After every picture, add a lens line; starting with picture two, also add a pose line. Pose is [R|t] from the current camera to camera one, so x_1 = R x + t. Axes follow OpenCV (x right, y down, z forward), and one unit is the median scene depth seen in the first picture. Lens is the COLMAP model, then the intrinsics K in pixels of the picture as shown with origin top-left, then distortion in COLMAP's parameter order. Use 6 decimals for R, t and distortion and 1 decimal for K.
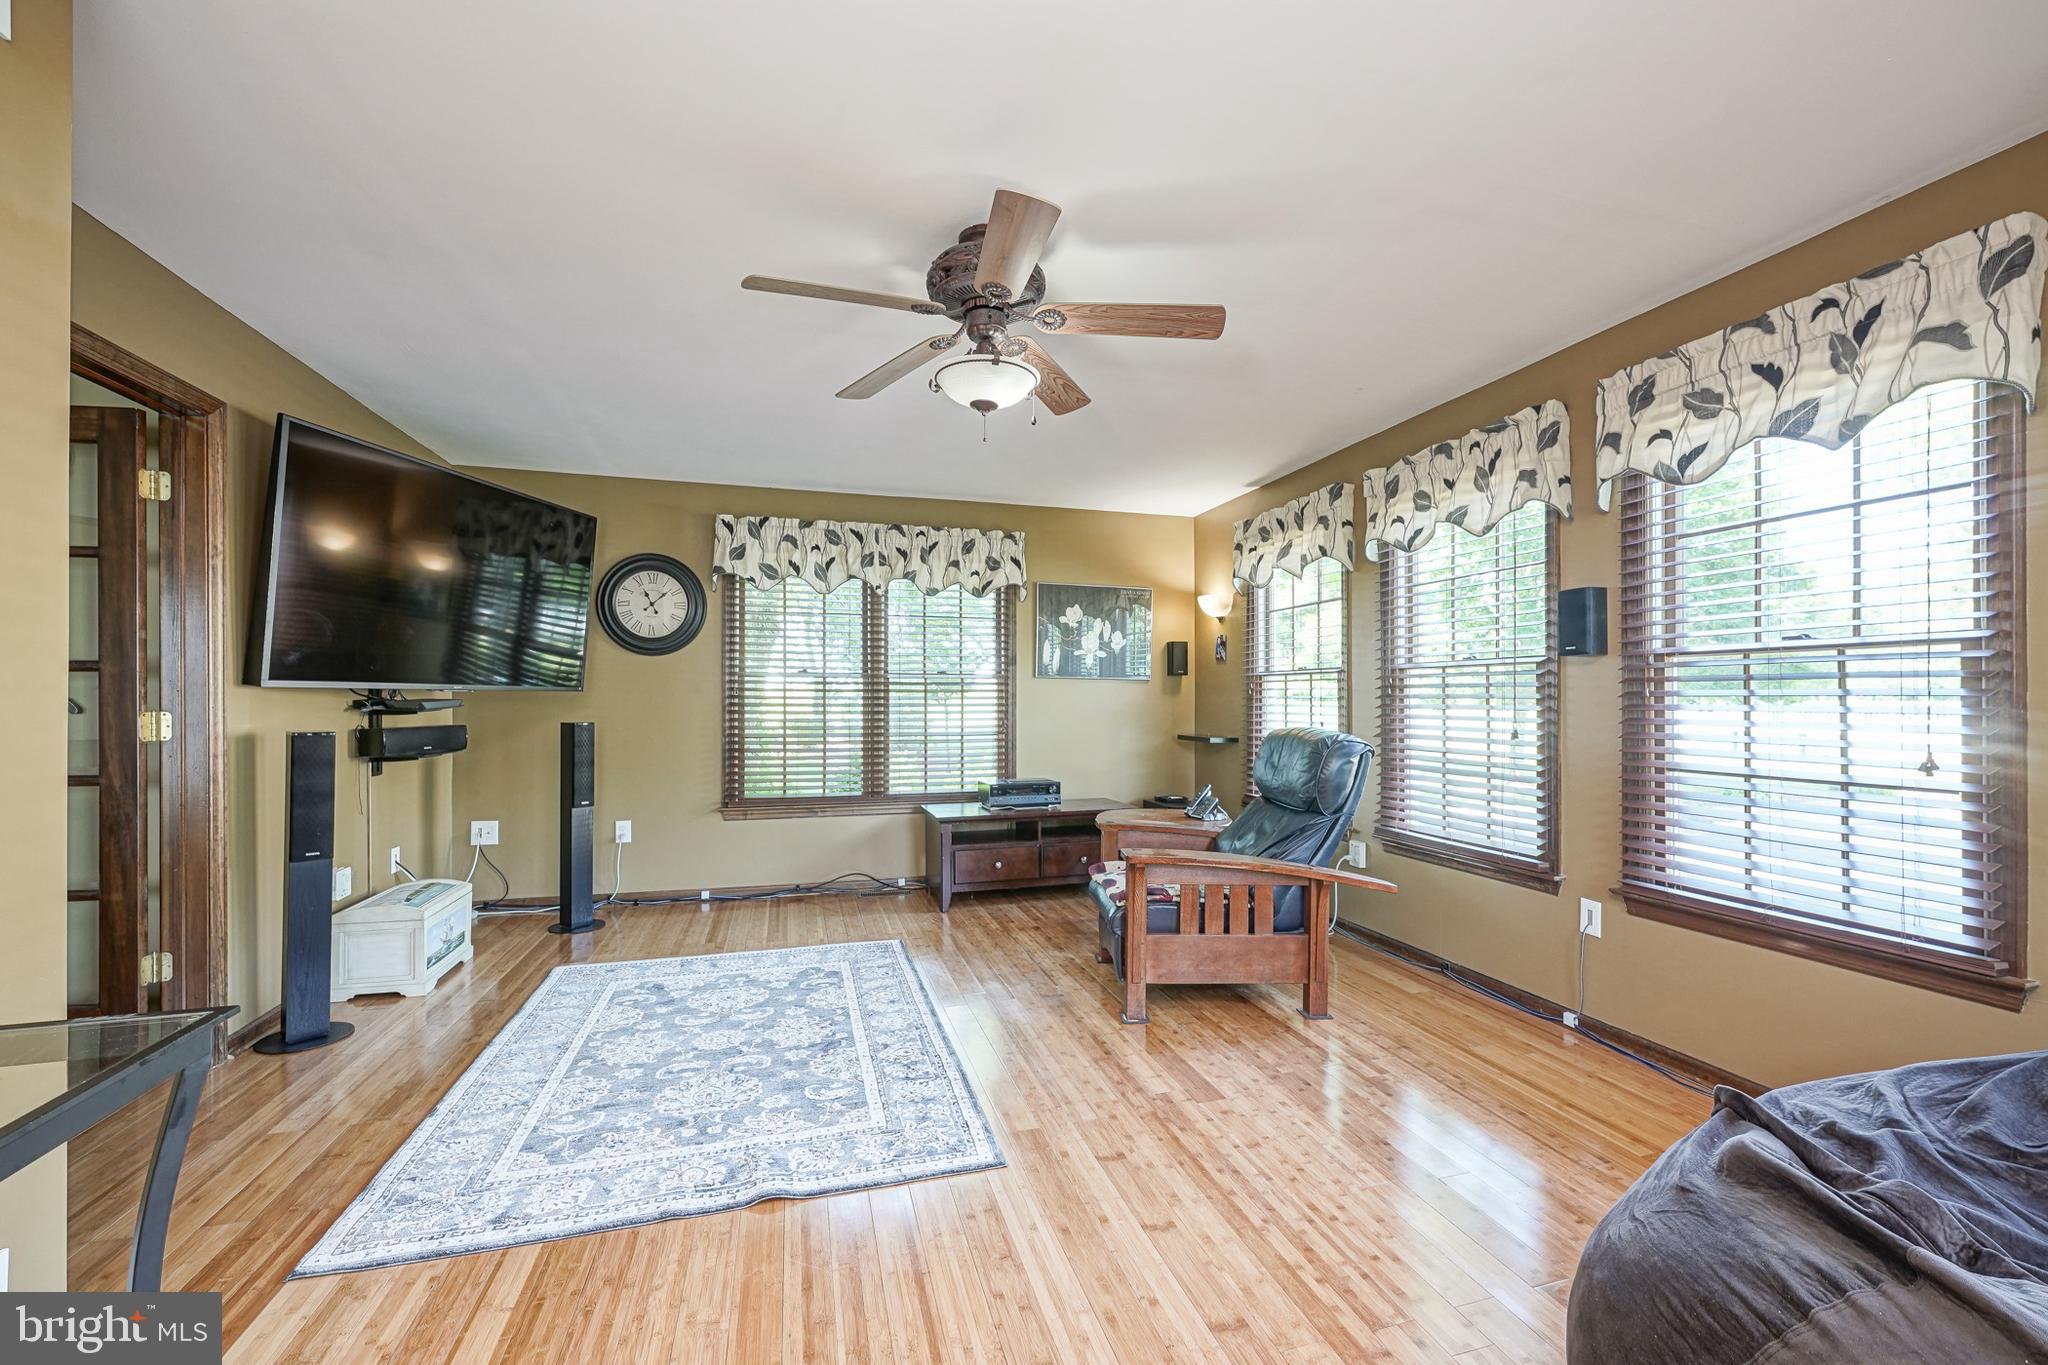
lens RADIAL K [[835.4, 0, 1016.4], [0, 835.4, 692.0], [0, 0, 1]] dist [-0.000397, 0.000276]
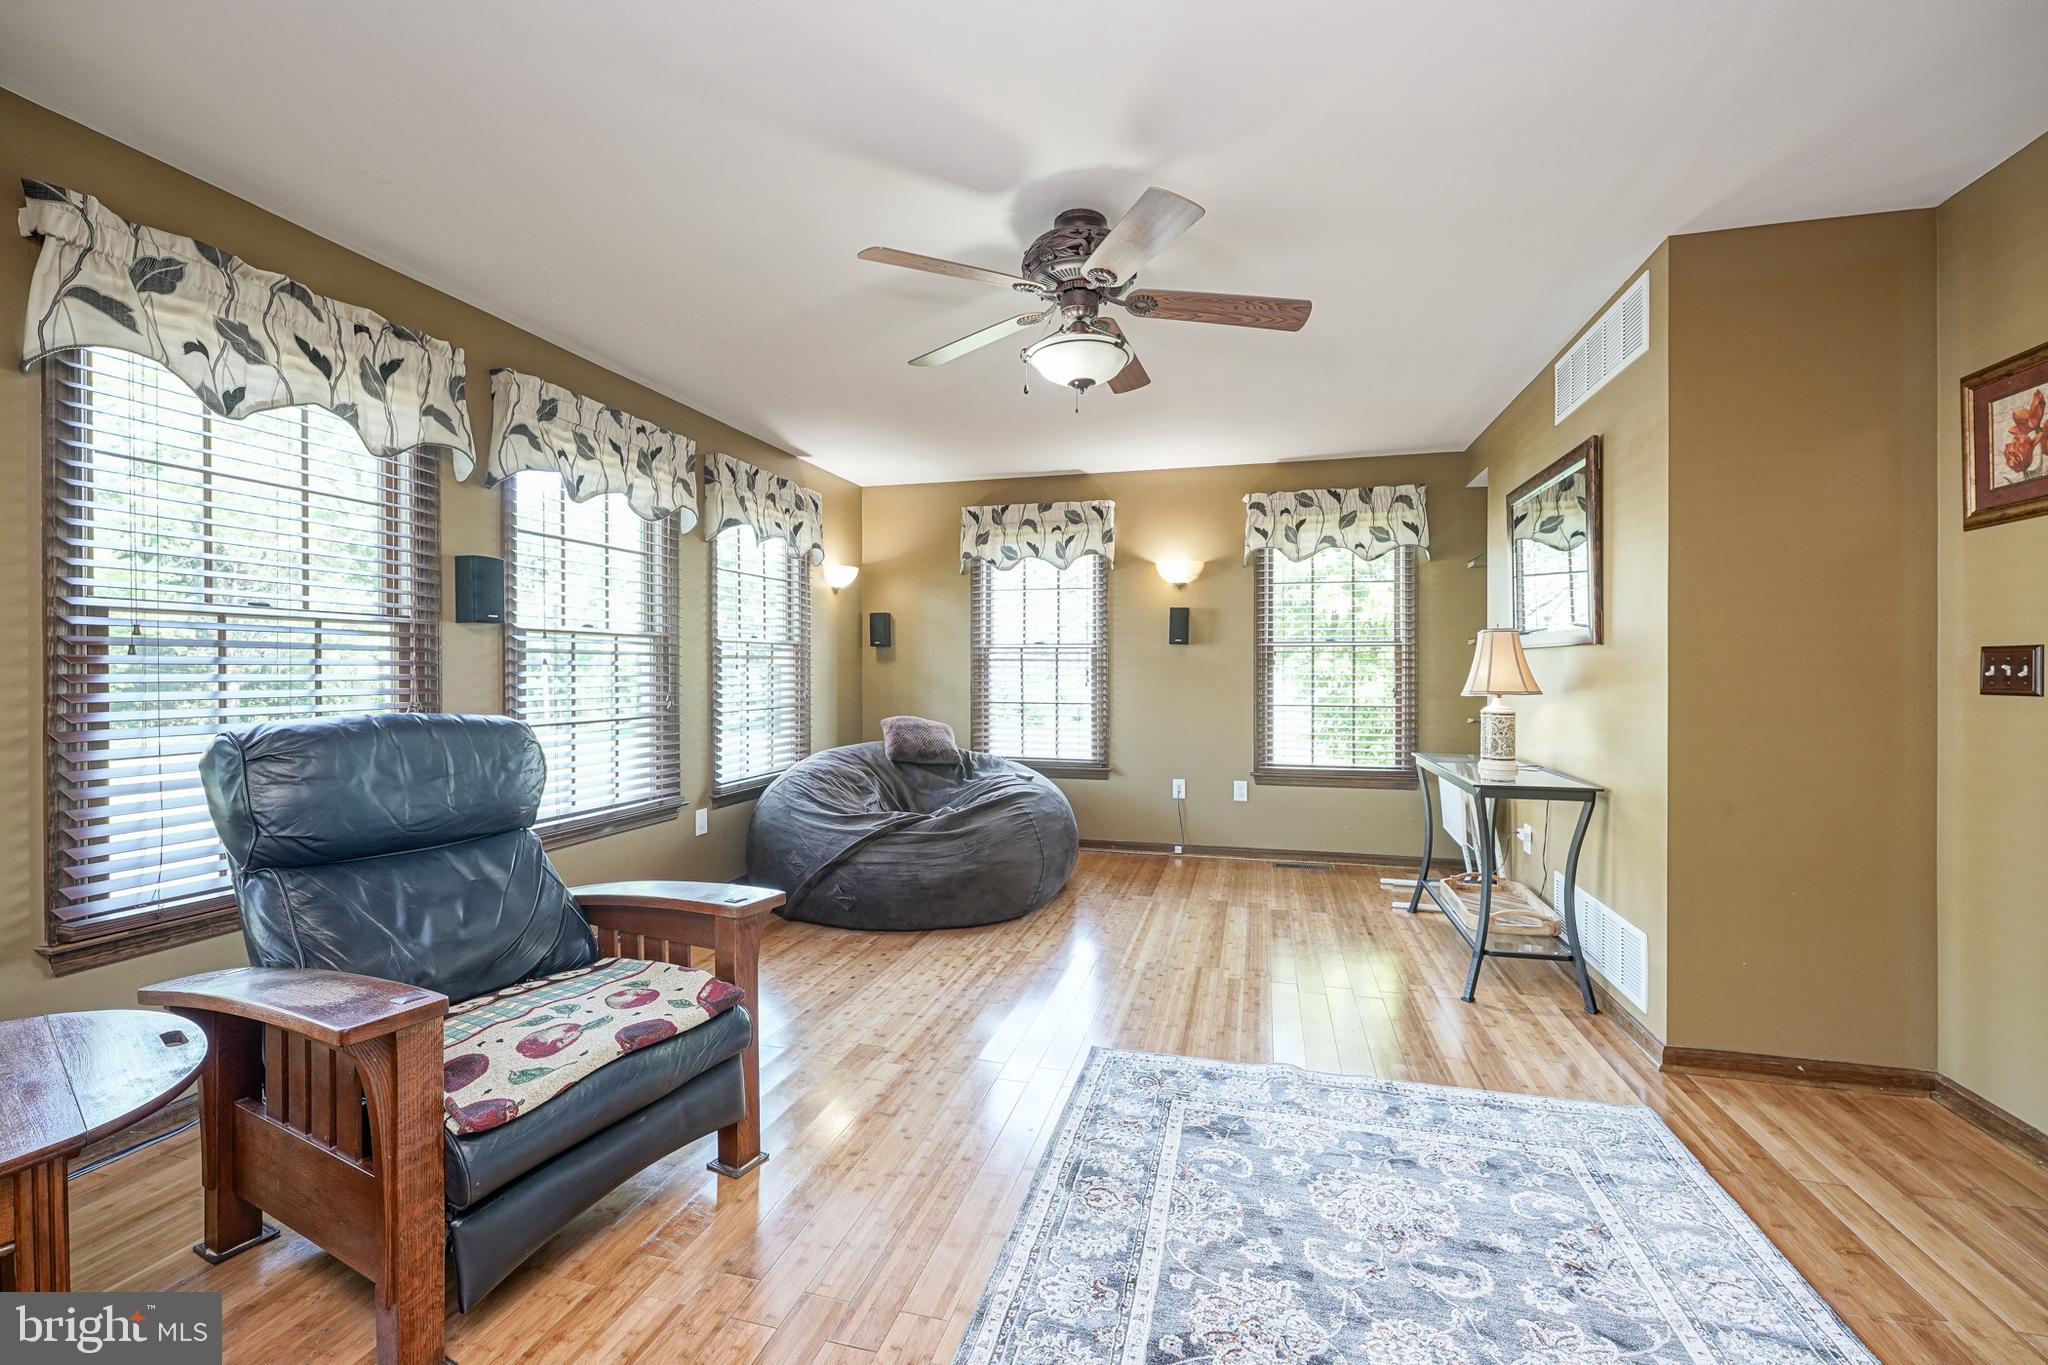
lens RADIAL K [[828.3, 0, 1038.8], [0, 828.3, 674.1], [0, 0, 1]] dist [-0.000861, -0.000296]
pose [[-0.867409, -0.004916, 0.497572, -0.383796], [-0.006313, 0.999979, -0.001125, 0.012452], [-0.497557, -0.004117, -0.867422, 1.472947]]
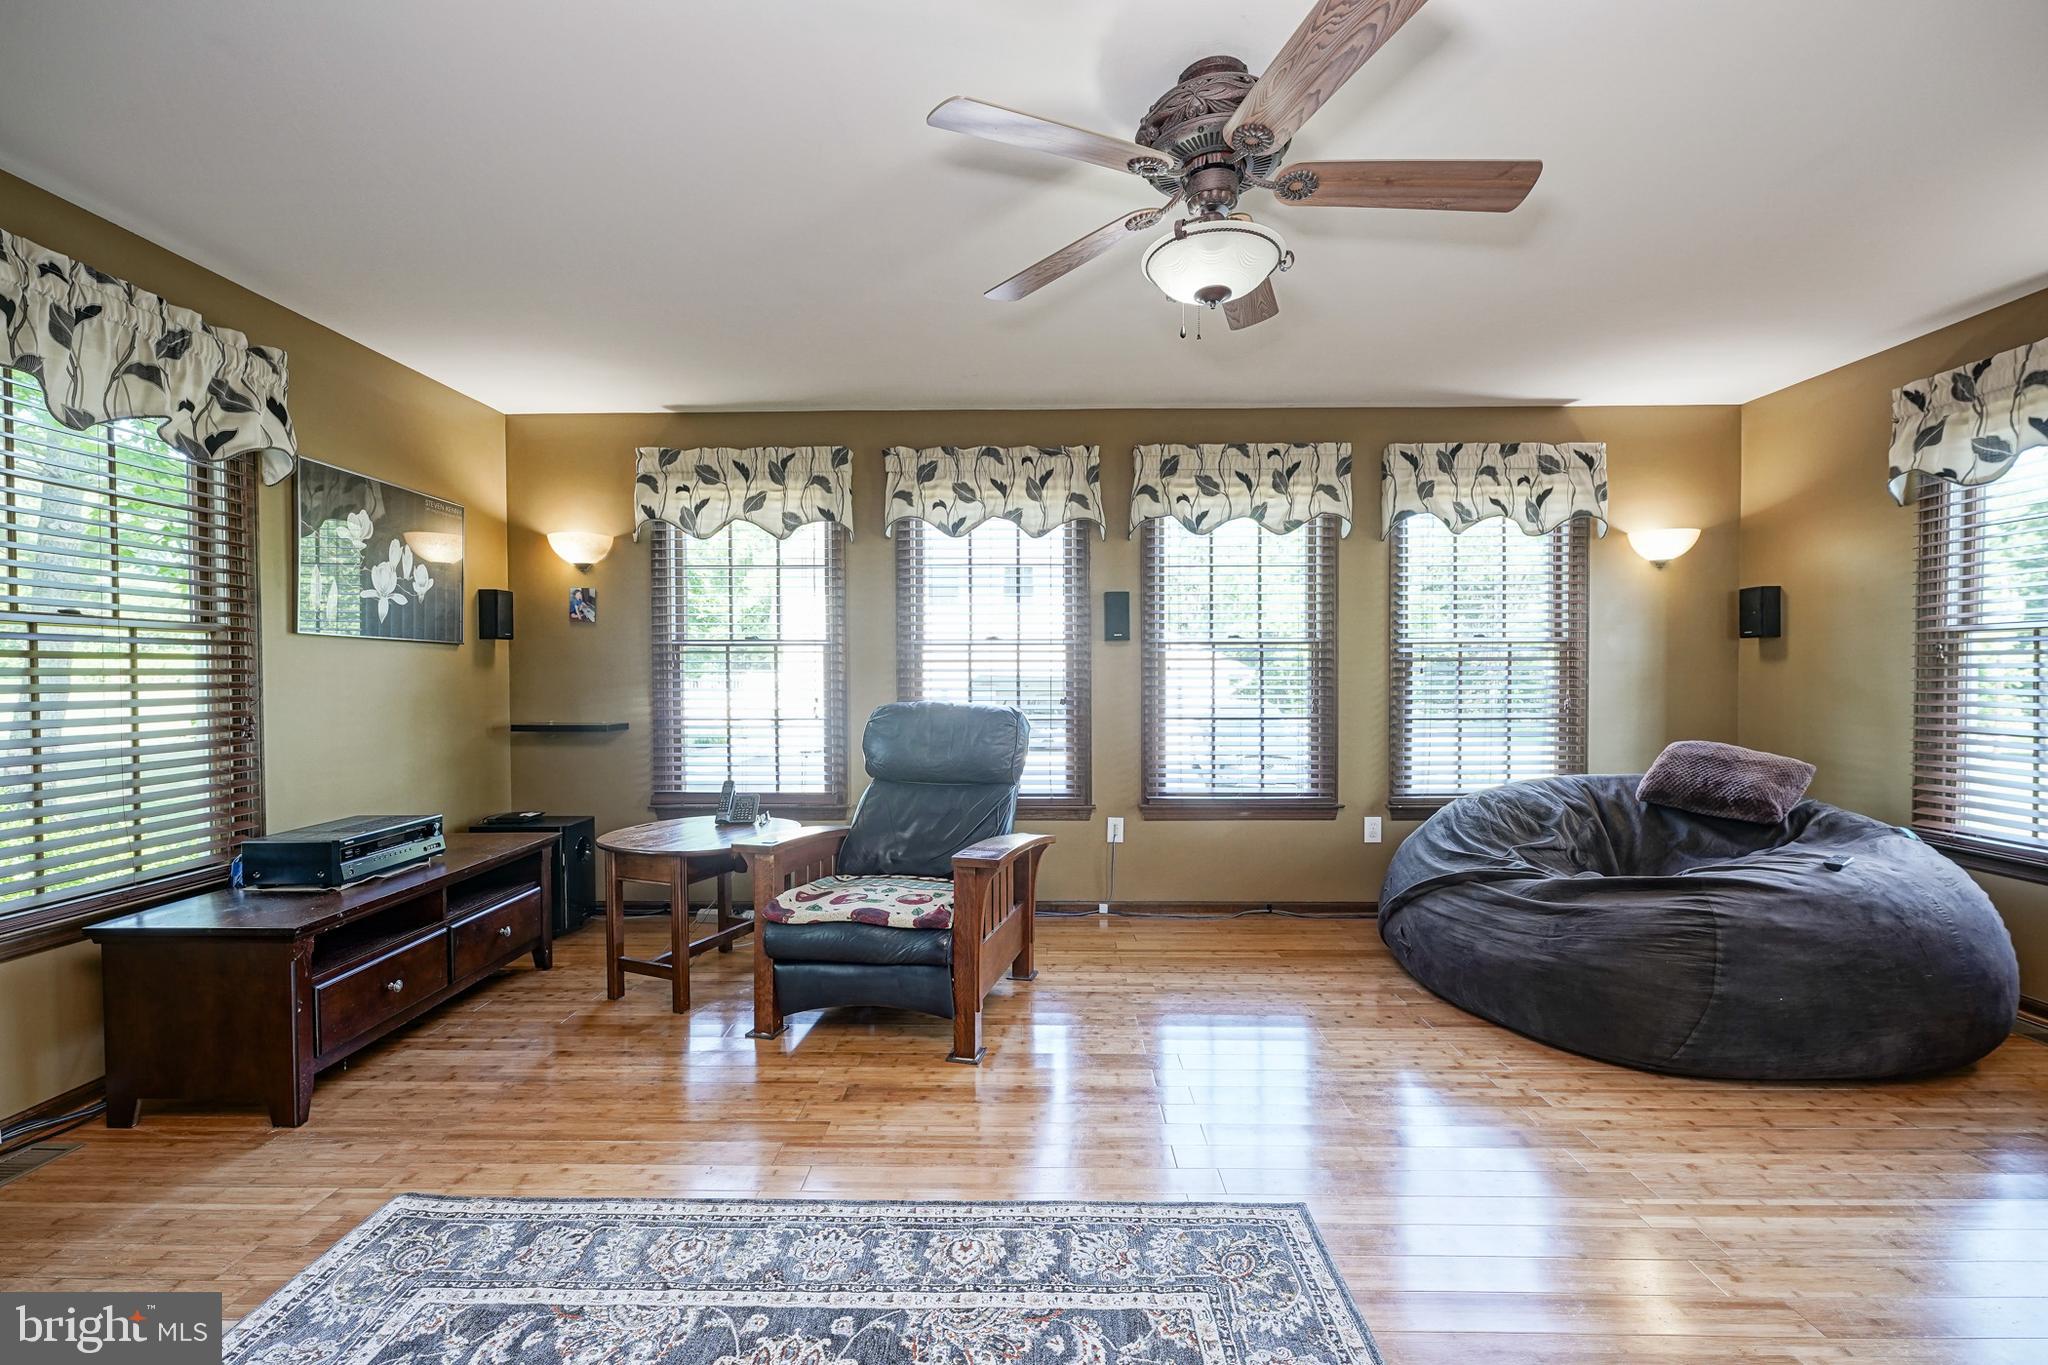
lens RADIAL K [[822.7, 0, 1035.3], [0, 822.7, 684.4], [0, 0, 1]] dist [-0.001307, -0.000173]
pose [[0.276628, -0.012142, 0.960900, -0.635494], [-0.005722, 0.999882, 0.014282, 0.009088], [-0.960960, -0.009449, 0.276526, 0.726596]]
